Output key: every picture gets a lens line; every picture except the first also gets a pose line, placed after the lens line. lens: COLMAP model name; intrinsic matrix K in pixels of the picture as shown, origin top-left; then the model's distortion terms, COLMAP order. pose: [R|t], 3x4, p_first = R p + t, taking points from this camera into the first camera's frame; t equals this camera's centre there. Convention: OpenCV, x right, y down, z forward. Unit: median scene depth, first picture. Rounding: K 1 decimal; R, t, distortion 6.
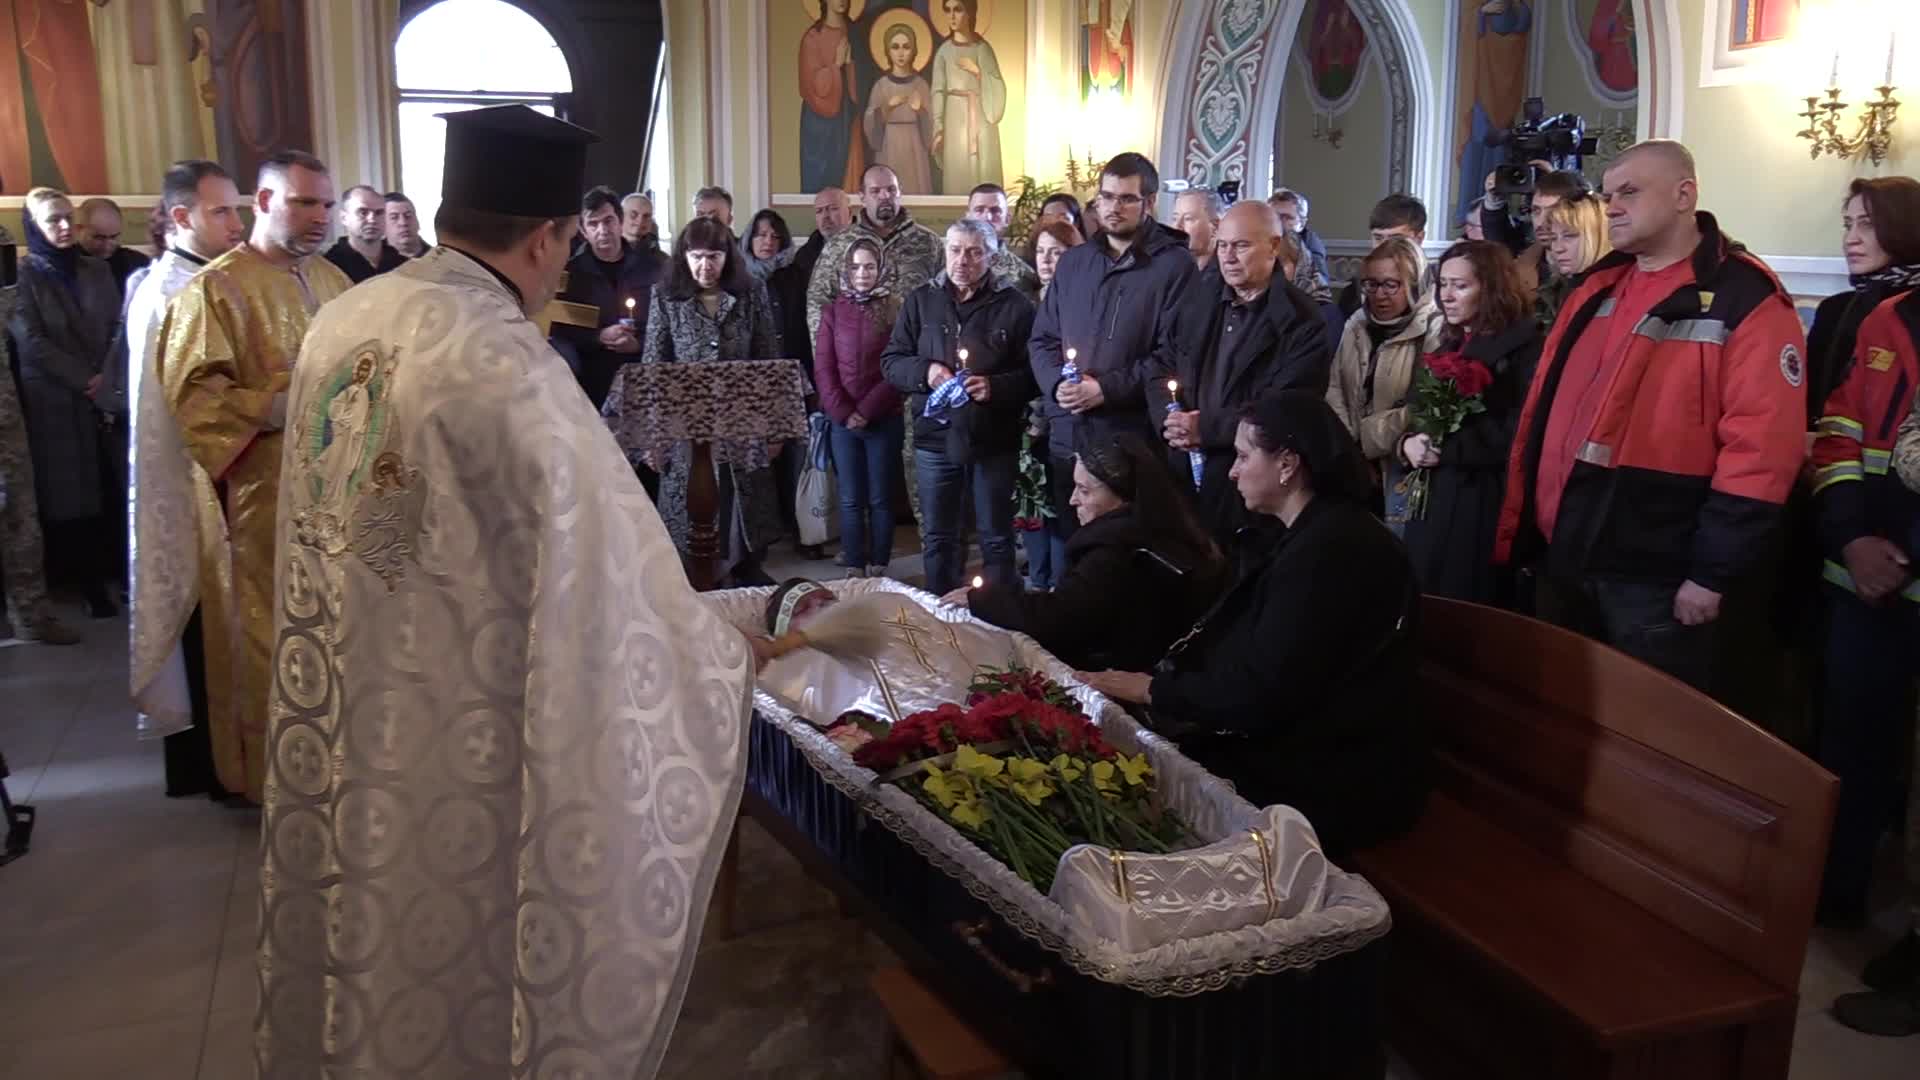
lens RADIAL K [[1502.2, 0, 960.0], [0, 1502.2, 540.0], [0, 0, 1]] dist [-0.068275, 0.016719]
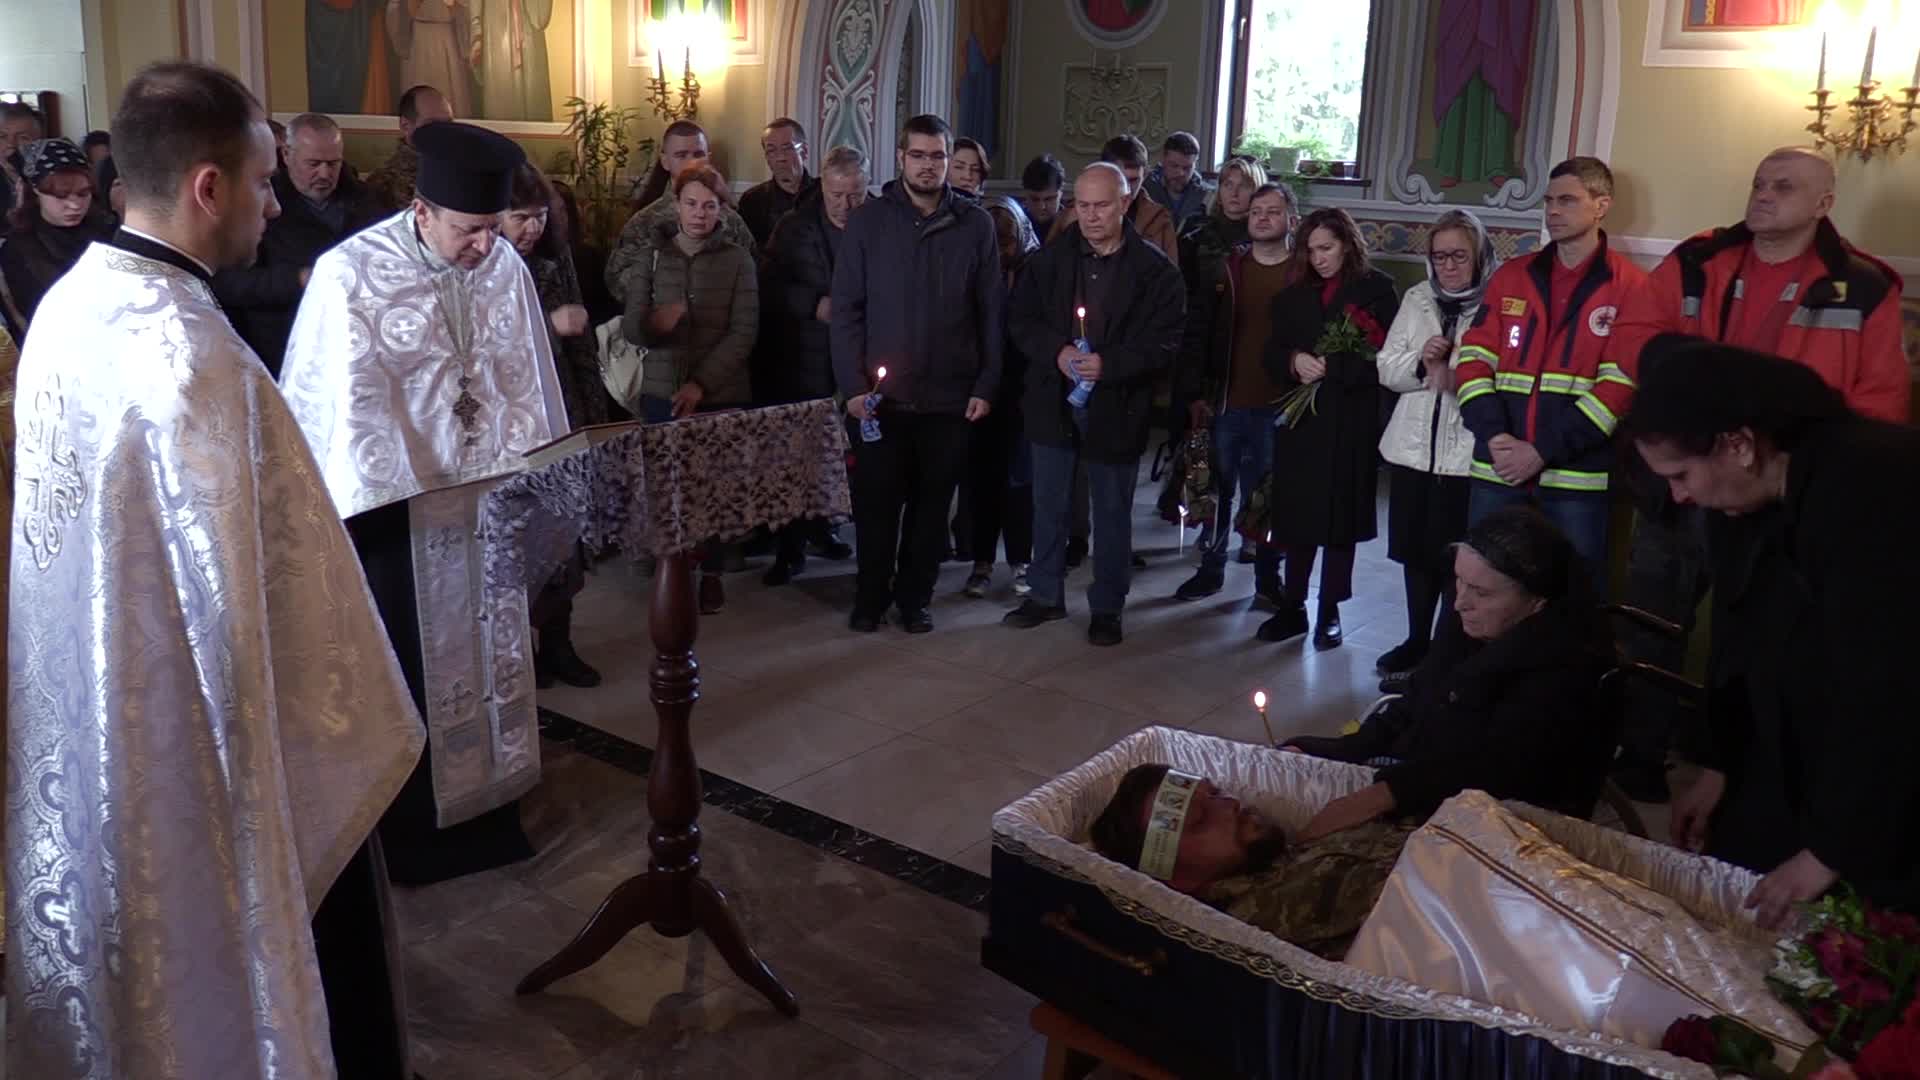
lens RADIAL K [[1502.2, 0, 960.0], [0, 1502.2, 540.0], [0, 0, 1]] dist [-0.068275, 0.016719]
pose [[0.853772, -0.102003, 0.510557, -0.238479], [0.072081, 0.994335, 0.078119, -0.061621], [-0.515633, -0.029895, 0.856288, 0.229058]]
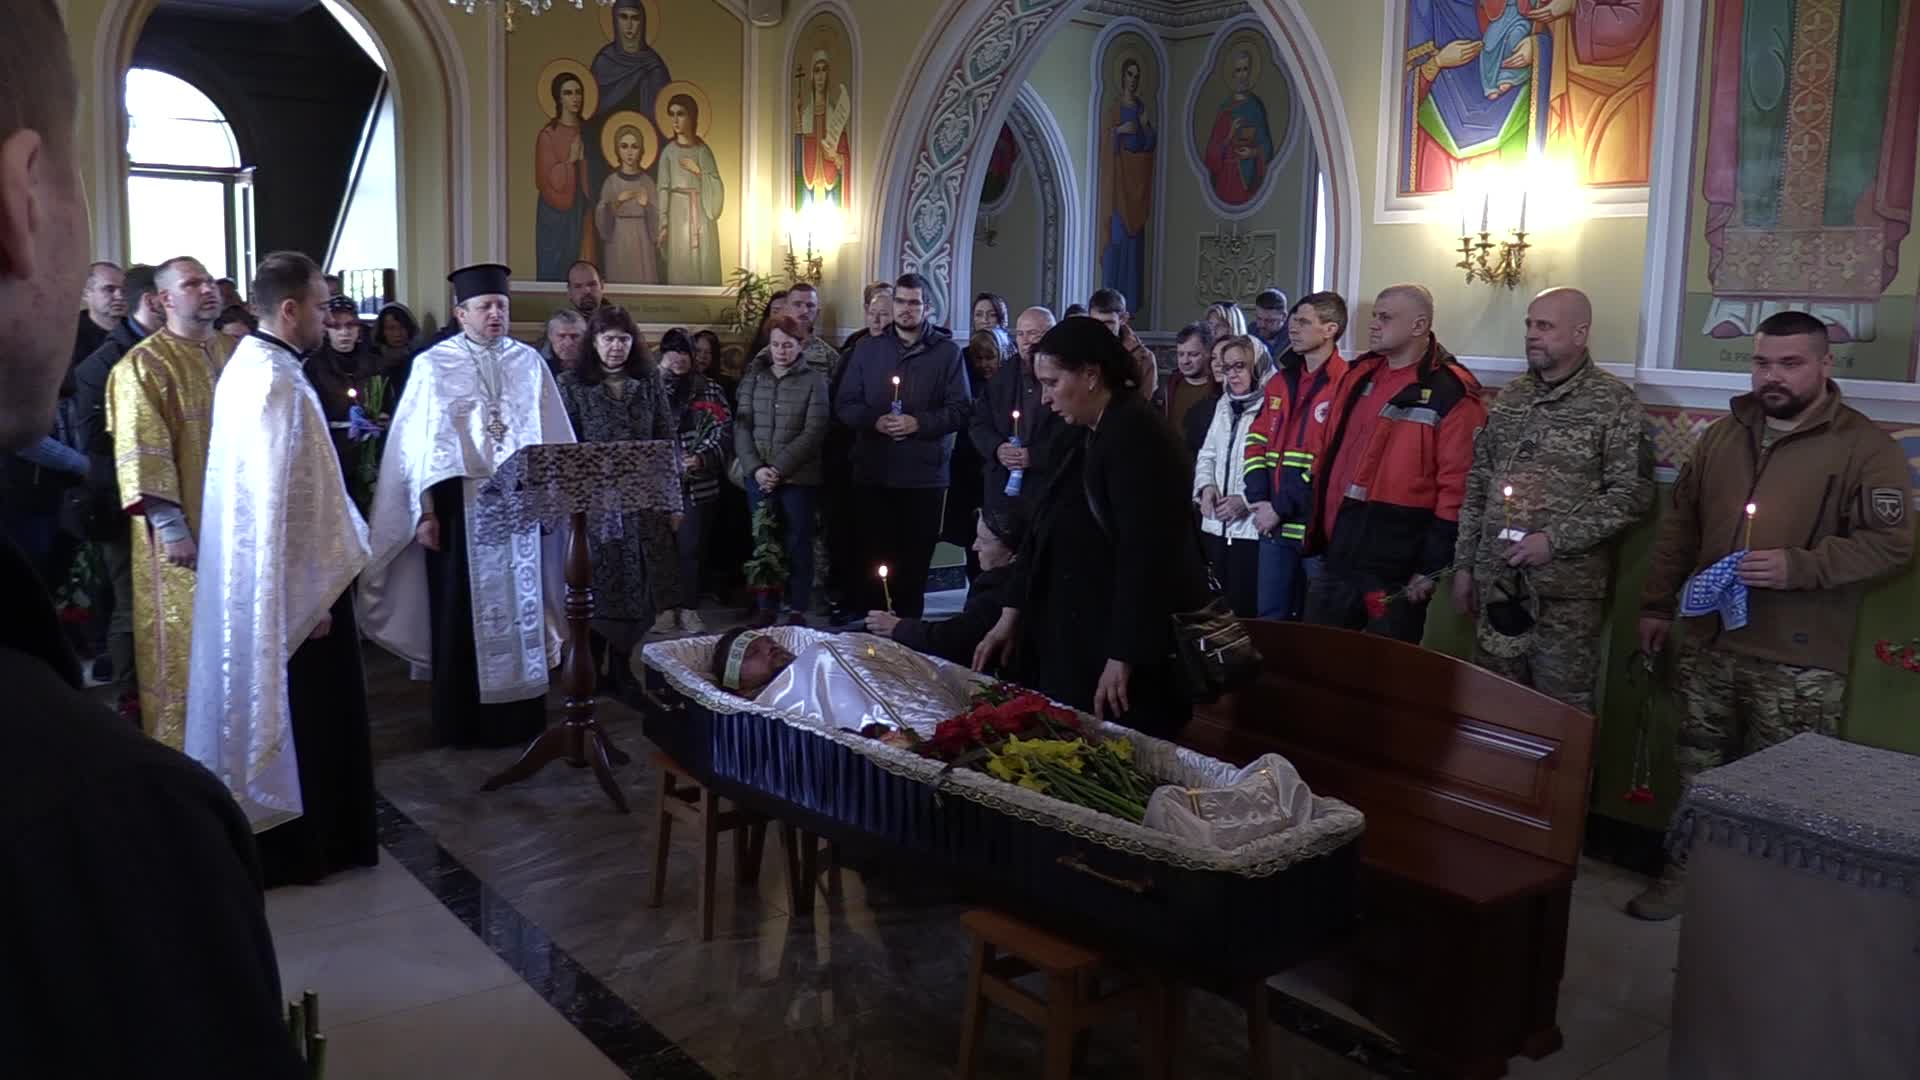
lens RADIAL K [[1502.2, 0, 960.0], [0, 1502.2, 540.0], [0, 0, 1]] dist [-0.068275, 0.016719]
pose [[0.959234, -0.023420, 0.281640, -0.128035], [0.037435, 0.998308, -0.044485, 0.007469], [-0.280122, 0.053215, 0.958488, -0.079317]]
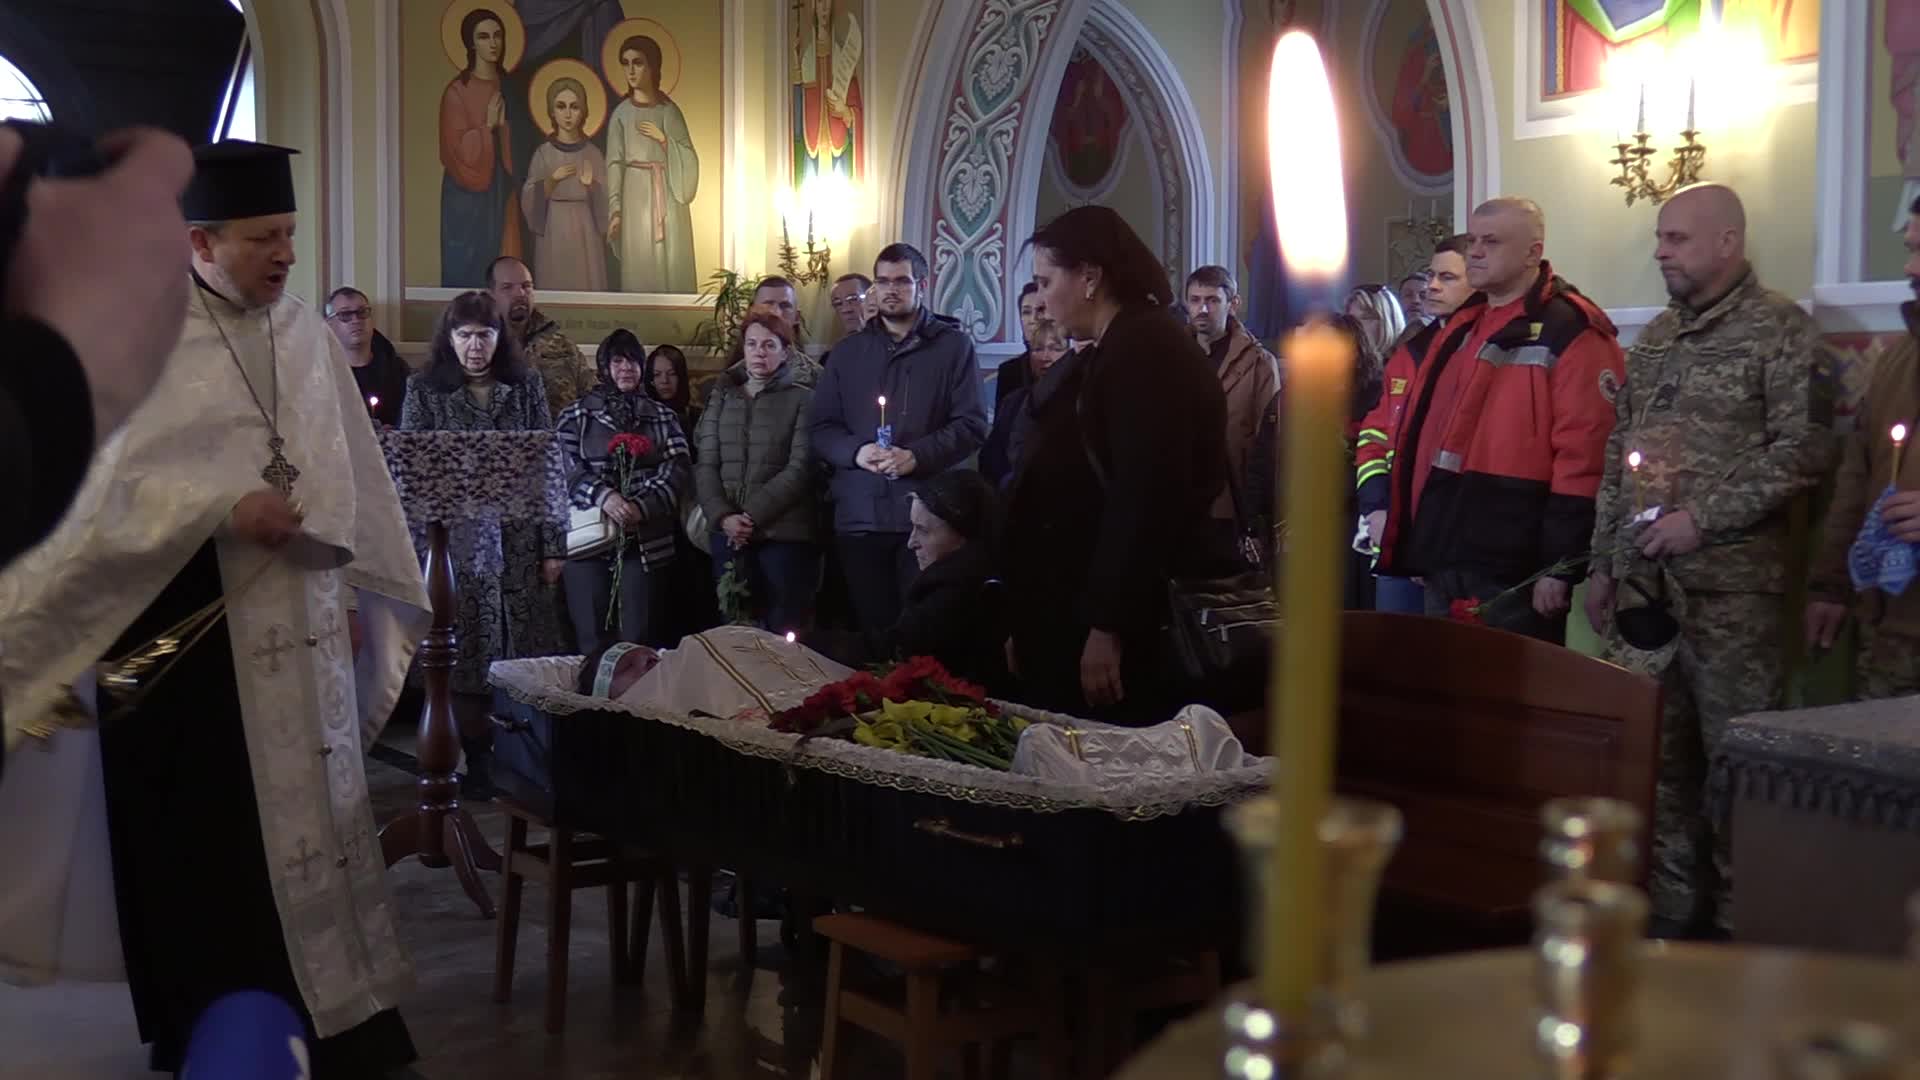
lens RADIAL K [[2248.3, 0, 960.0], [0, 2248.3, 540.0], [0, 0, 1]] dist [-0.046354, -0.028237]
pose [[0.979876, -0.016413, 0.198933, -0.081297], [0.045061, 0.989076, -0.140351, 0.078396], [-0.194457, 0.146491, 0.969911, -0.171595]]
